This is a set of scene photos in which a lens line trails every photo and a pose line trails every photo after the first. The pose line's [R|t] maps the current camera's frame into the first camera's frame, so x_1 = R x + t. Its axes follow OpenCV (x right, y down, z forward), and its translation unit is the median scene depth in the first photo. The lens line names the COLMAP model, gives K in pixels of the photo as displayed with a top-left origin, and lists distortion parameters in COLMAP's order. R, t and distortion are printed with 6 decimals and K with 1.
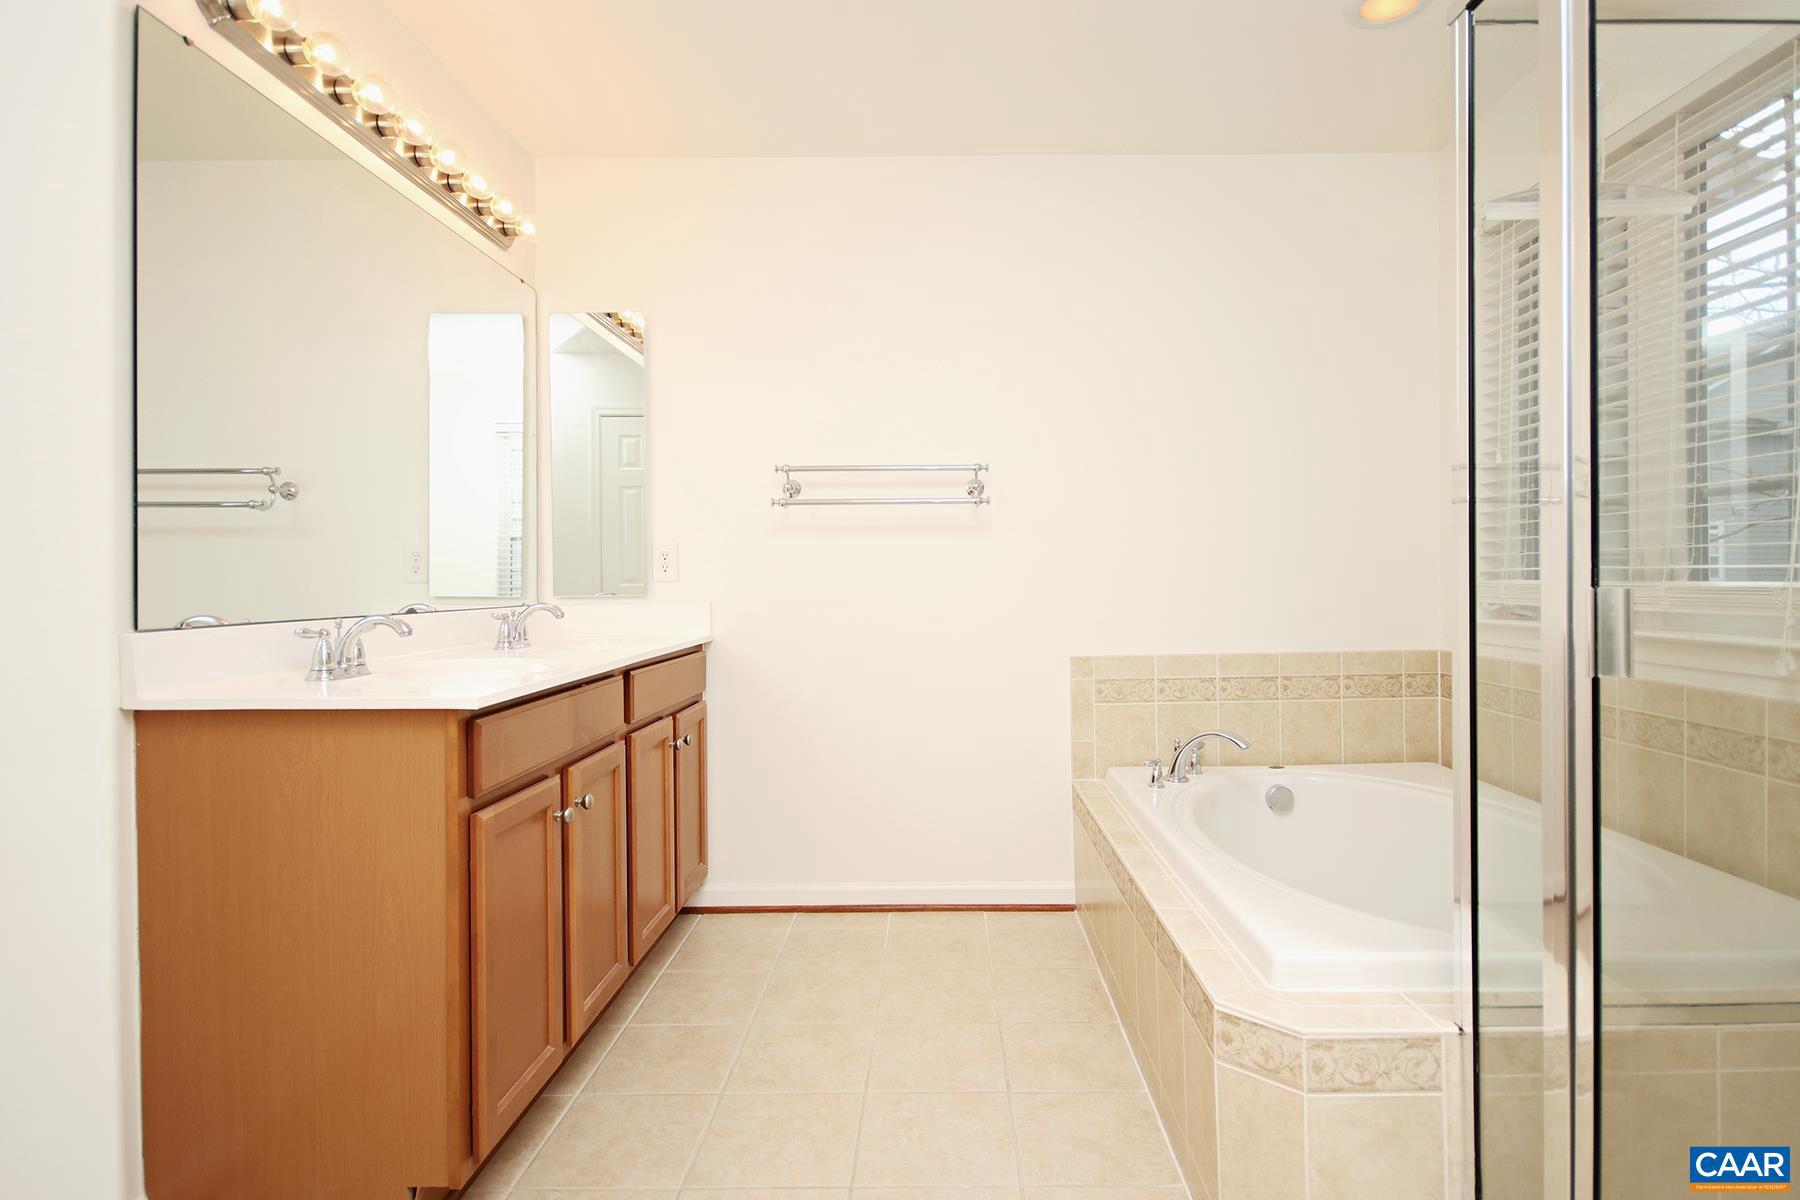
lens RADIAL K [[926.4, 0, 900.0], [0, 926.4, 600.0], [0, 0, 1]] dist [-0.010422, 0.000230]
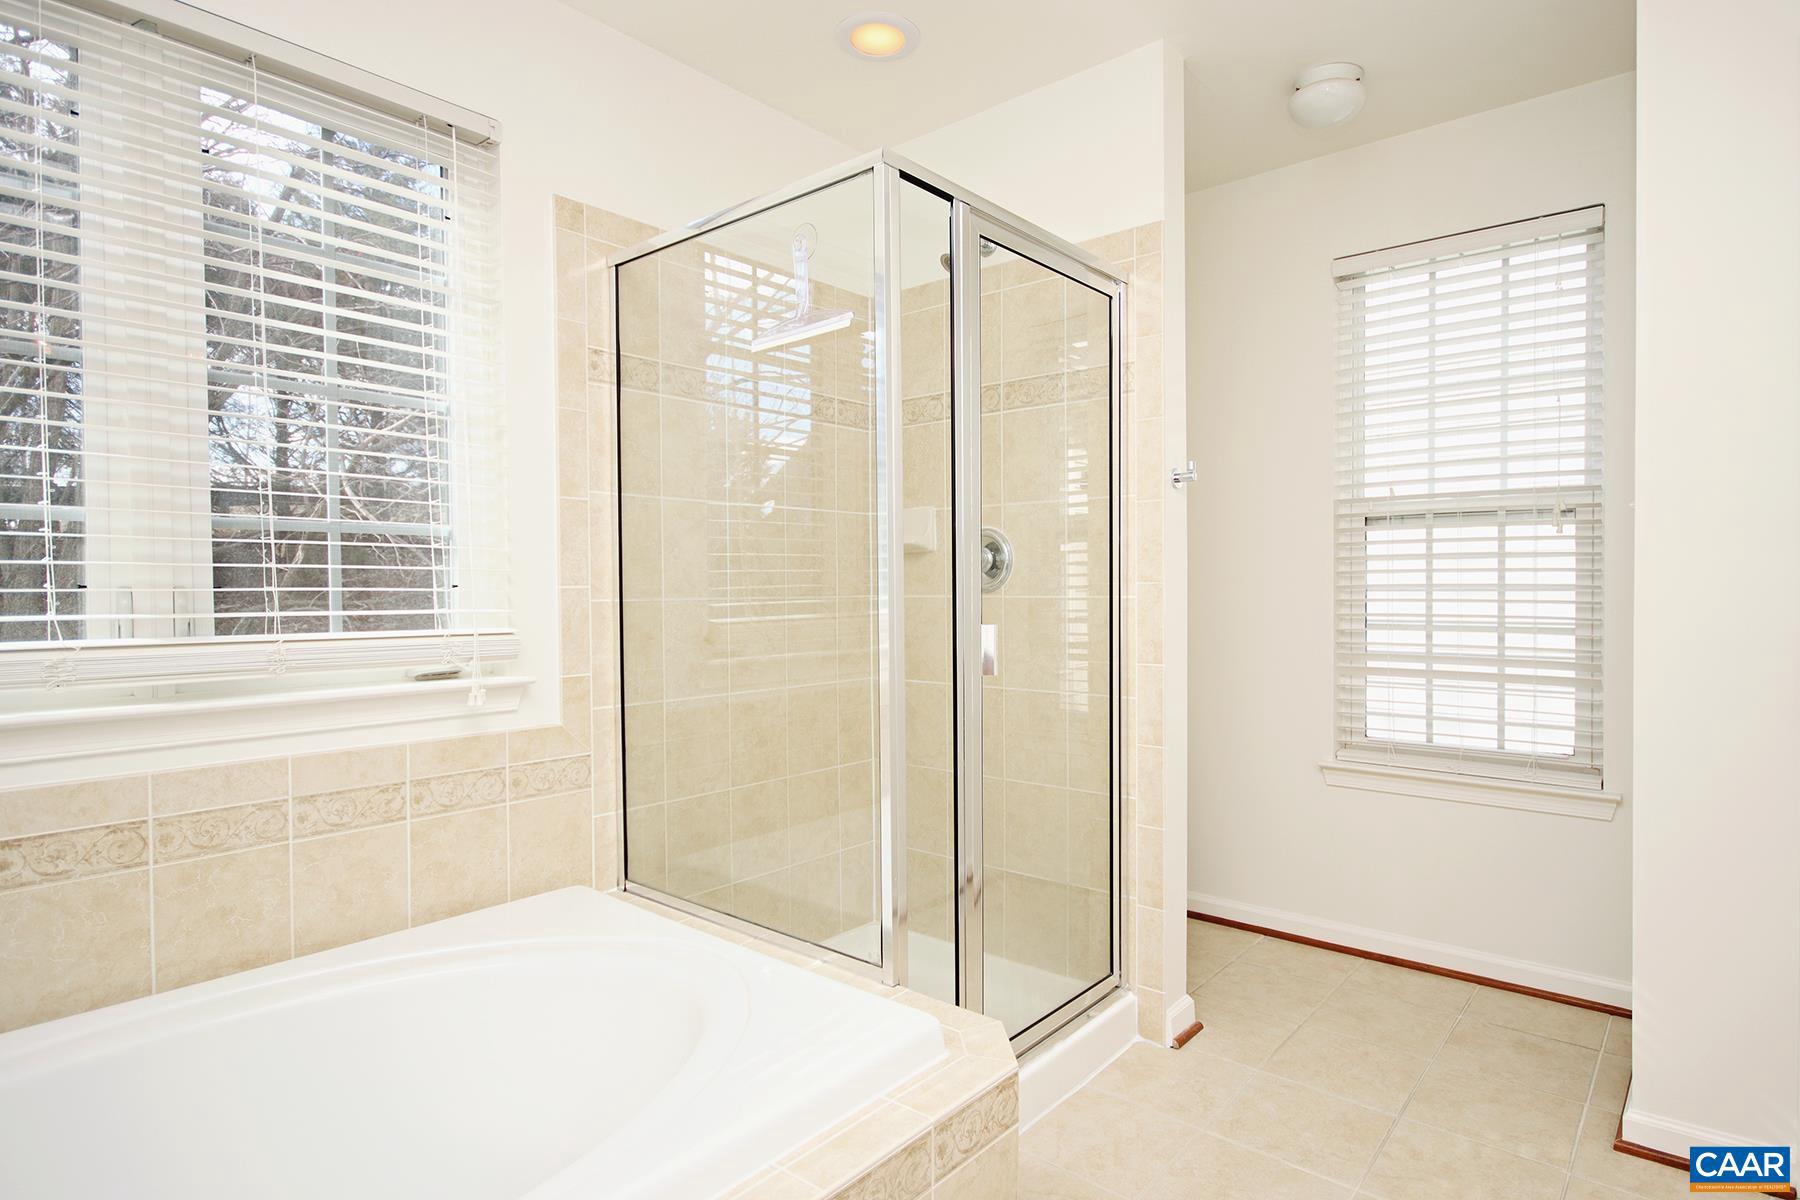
lens RADIAL K [[926.4, 0, 900.0], [0, 926.4, 600.0], [0, 0, 1]] dist [-0.010422, 0.000230]
pose [[-0.773512, 0.029562, 0.633092, -0.129092], [0.044785, 0.998964, 0.008073, -0.034346], [-0.632197, 0.034597, -0.774035, 1.410932]]
